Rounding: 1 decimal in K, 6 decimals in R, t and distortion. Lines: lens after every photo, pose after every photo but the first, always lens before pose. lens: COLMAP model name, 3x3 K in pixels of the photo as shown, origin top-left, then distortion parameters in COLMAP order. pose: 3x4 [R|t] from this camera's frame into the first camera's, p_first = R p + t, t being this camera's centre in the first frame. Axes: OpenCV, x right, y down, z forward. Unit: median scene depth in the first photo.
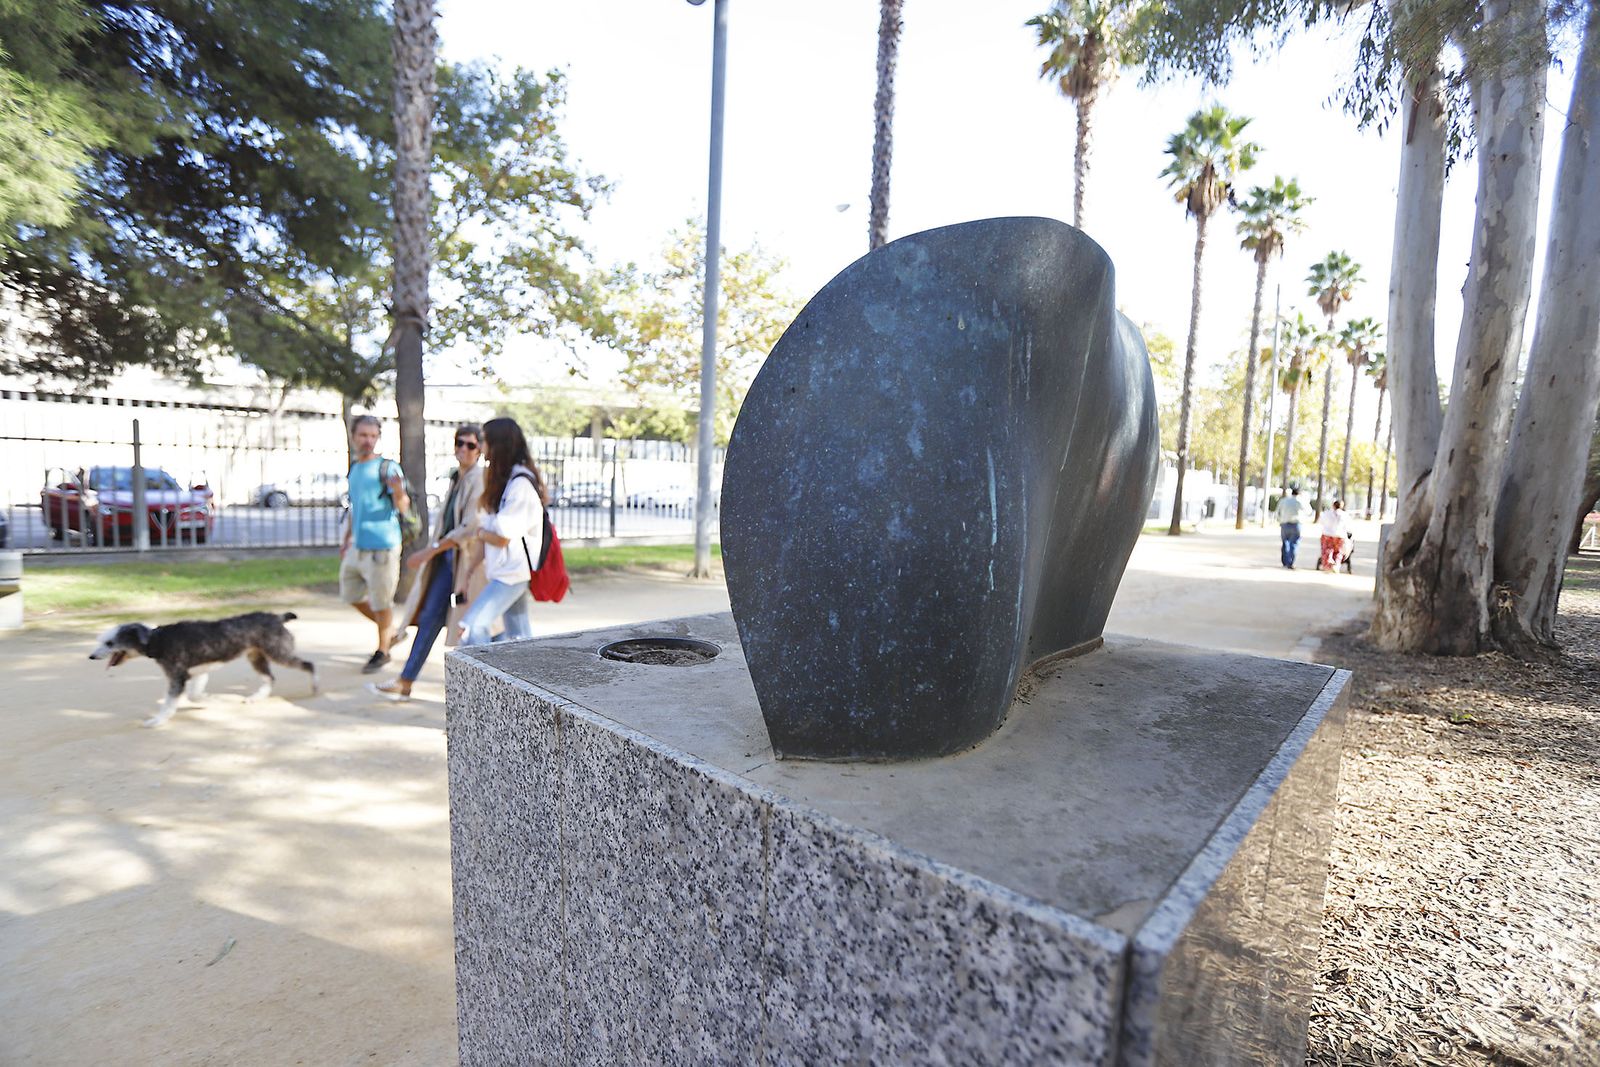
lens RADIAL K [[712.9, 0, 800.0], [0, 712.9, 533.5], [0, 0, 1]] dist [-0.061700, 0.016200]
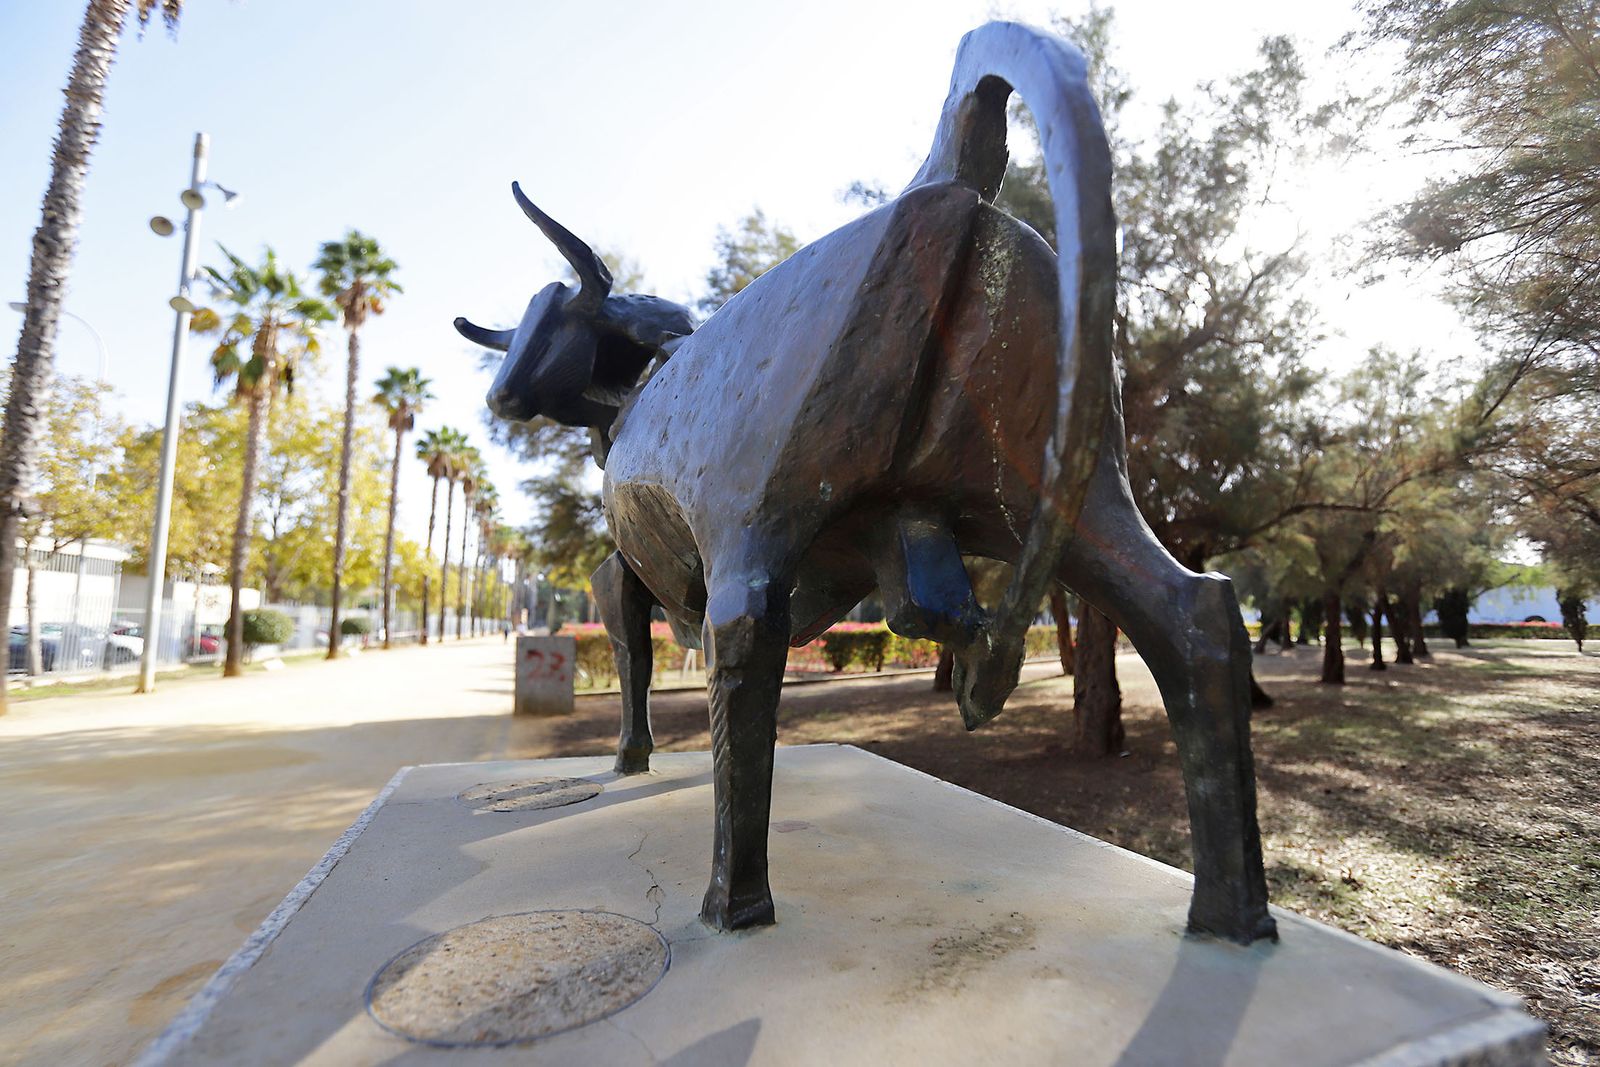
lens RADIAL K [[747.9, 0, 800.0], [0, 747.9, 533.5], [0, 0, 1]] dist [-0.139551, 0.091244]
pose [[0.417866, 0.064978, 0.906182, 0.307697], [0.099155, 0.988219, -0.116583, -0.006709], [-0.903082, 0.138568, 0.406500, 0.328689]]
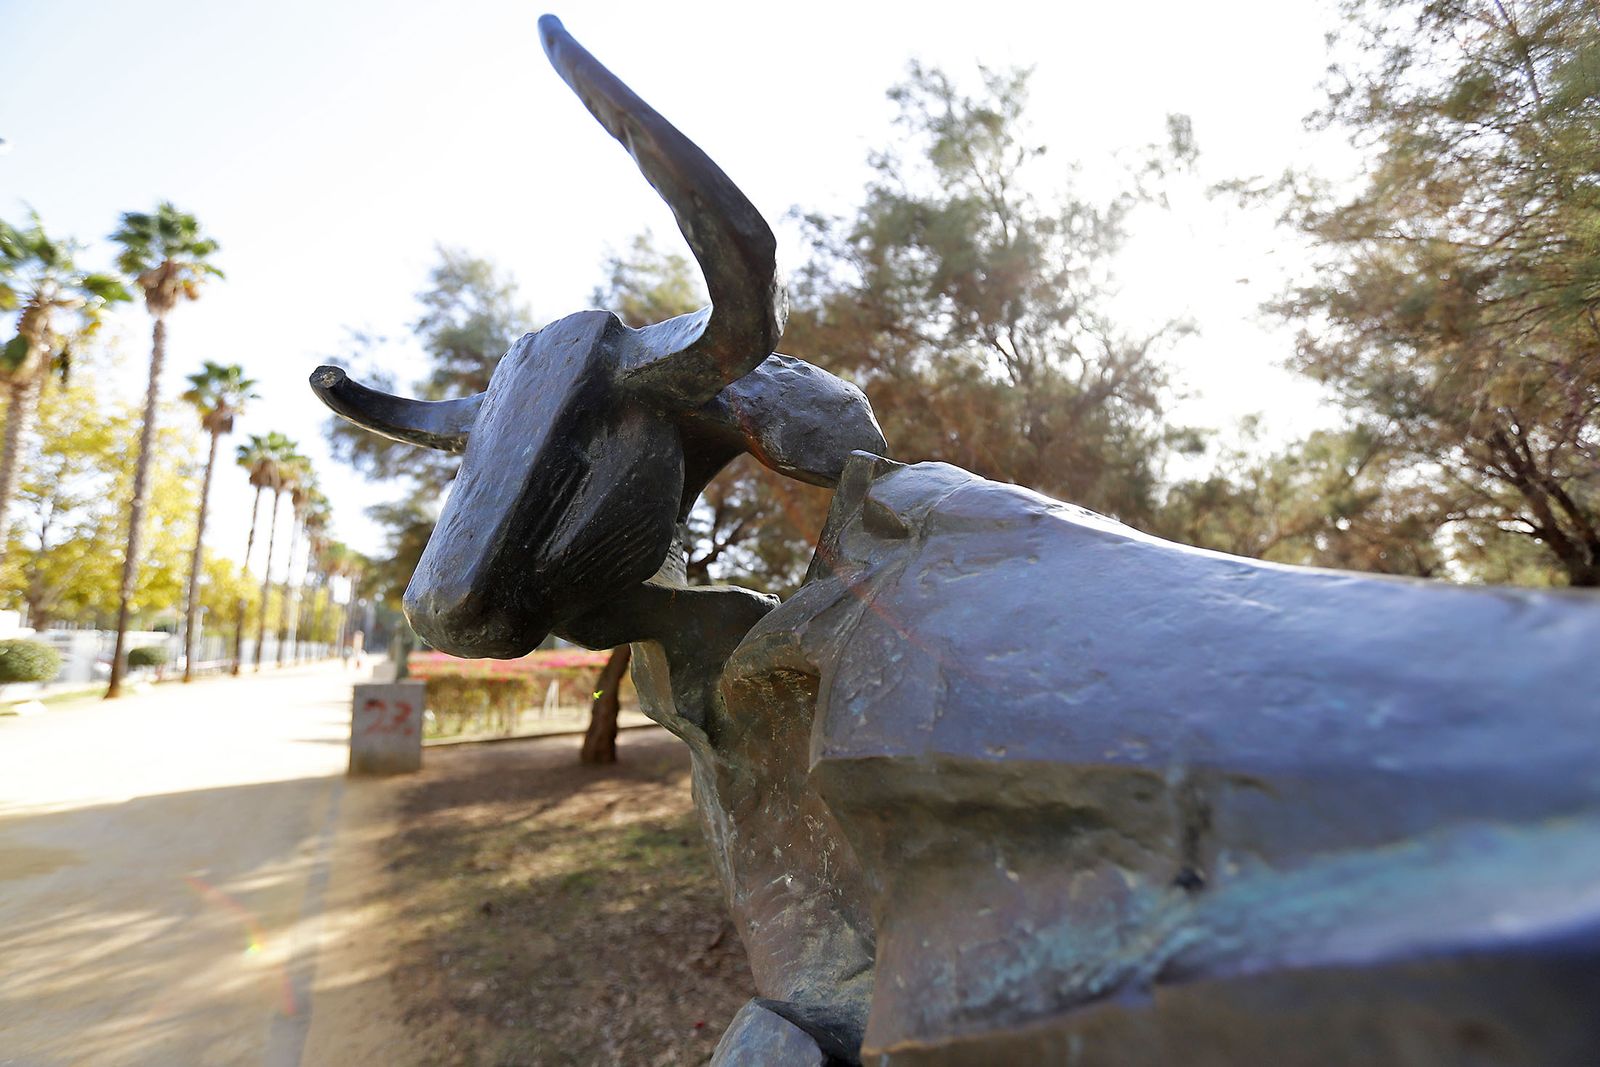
lens RADIAL K [[734.9, 0, 796.6], [0, 734.9, 536.5], [0, 0, 1]] dist [-0.074241, 0.024514]
pose [[0.240832, 0.100749, 0.965324, 0.318050], [0.094976, 0.987378, -0.126746, -0.014600], [-0.965909, 0.122207, 0.228223, 0.341467]]
